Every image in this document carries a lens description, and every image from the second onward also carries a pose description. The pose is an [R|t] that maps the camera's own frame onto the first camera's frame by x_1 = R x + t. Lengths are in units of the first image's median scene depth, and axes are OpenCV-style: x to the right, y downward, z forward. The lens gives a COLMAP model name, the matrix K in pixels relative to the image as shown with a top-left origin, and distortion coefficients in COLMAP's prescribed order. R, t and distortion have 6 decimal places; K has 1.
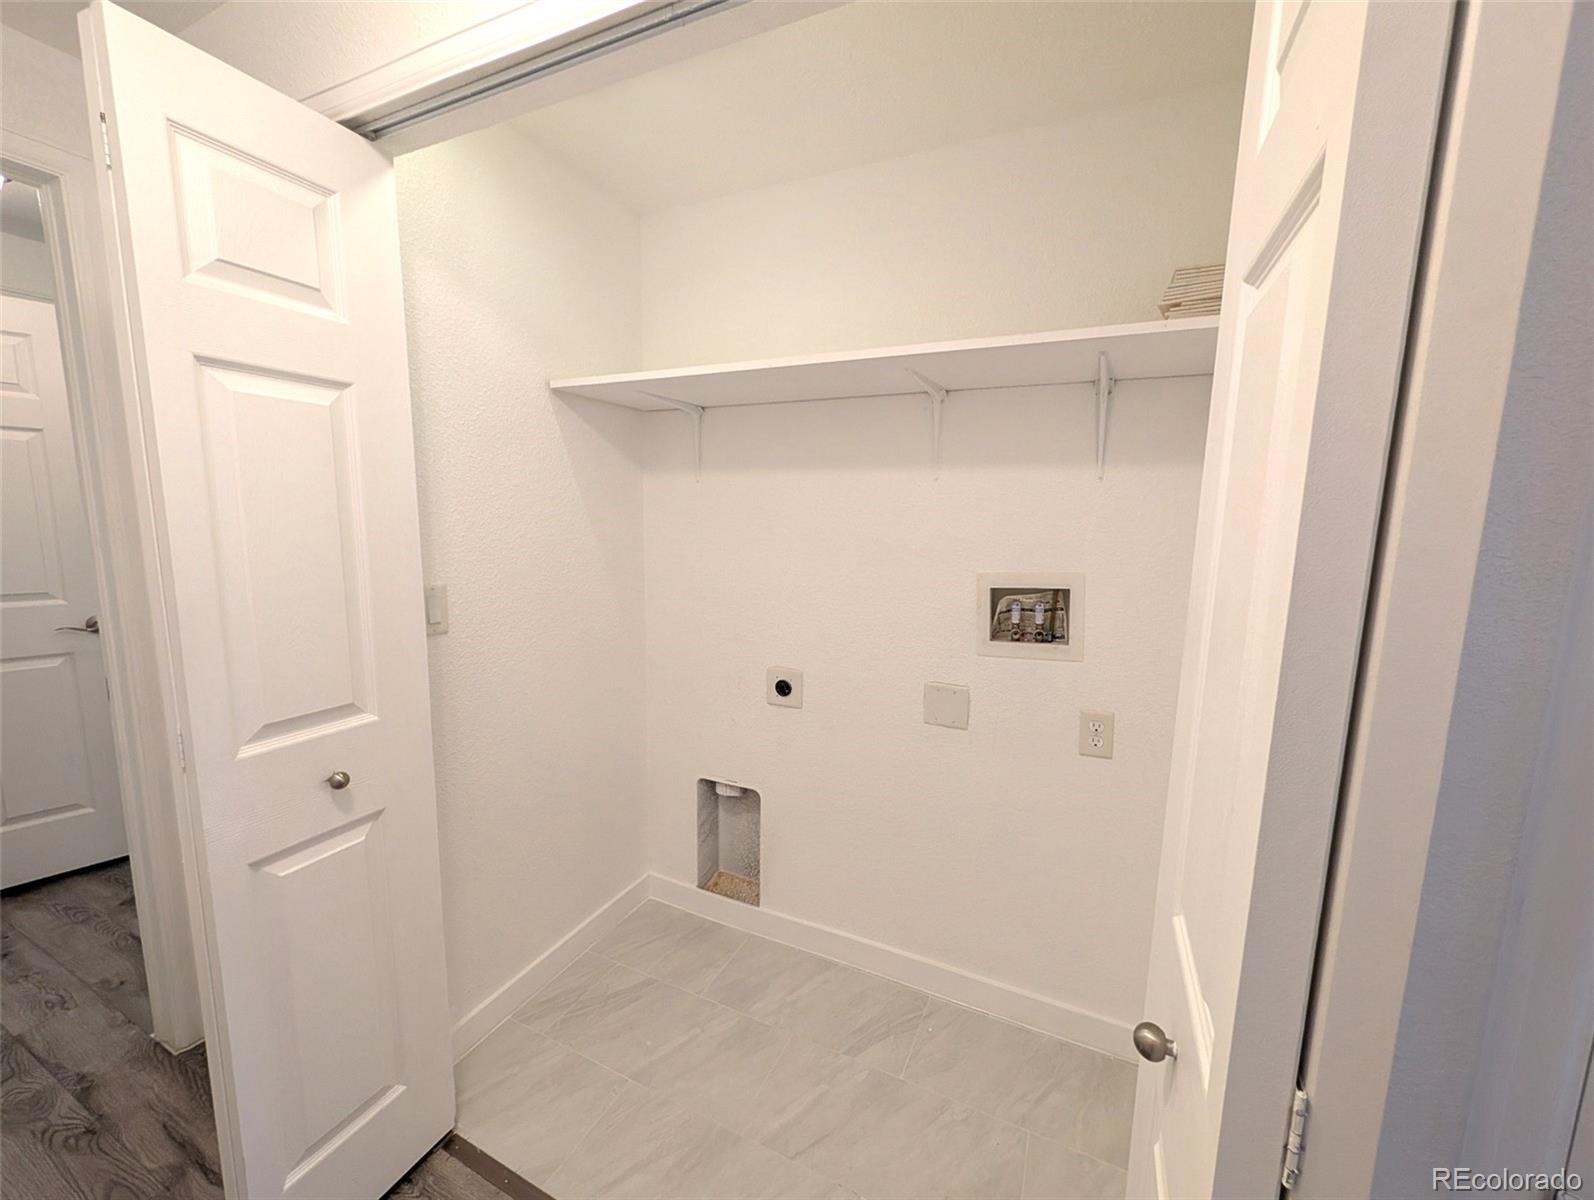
lens RADIAL K [[627.4, 0, 792.2], [0, 627.4, 602.8], [0, 0, 1]] dist [-0.001243, -0.000196]
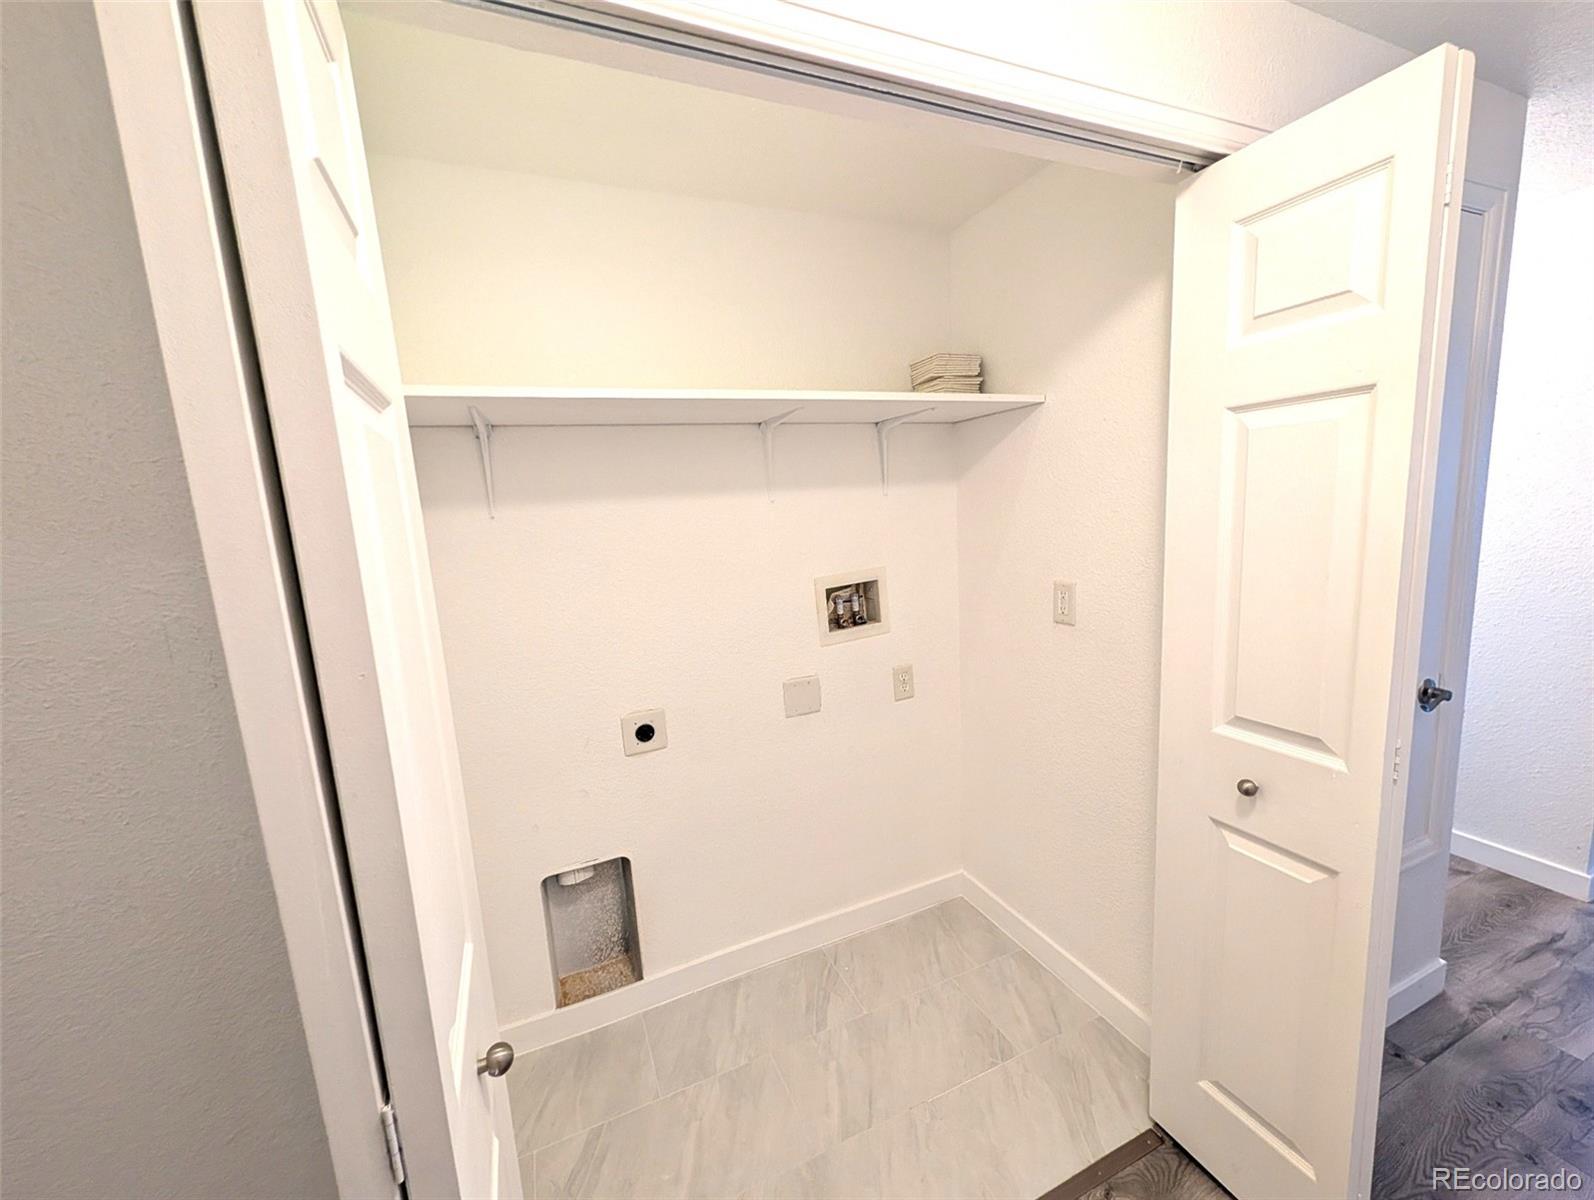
lens RADIAL K [[627.4, 0, 795.4], [0, 627.4, 601.6], [0, 0, 1]] dist [-0.001243, -0.000196]
pose [[0.654059, -0.168958, 0.737333, -0.581986], [0.176597, 0.981907, 0.068350, -0.087527], [-0.735541, 0.085507, 0.672063, 0.222489]]
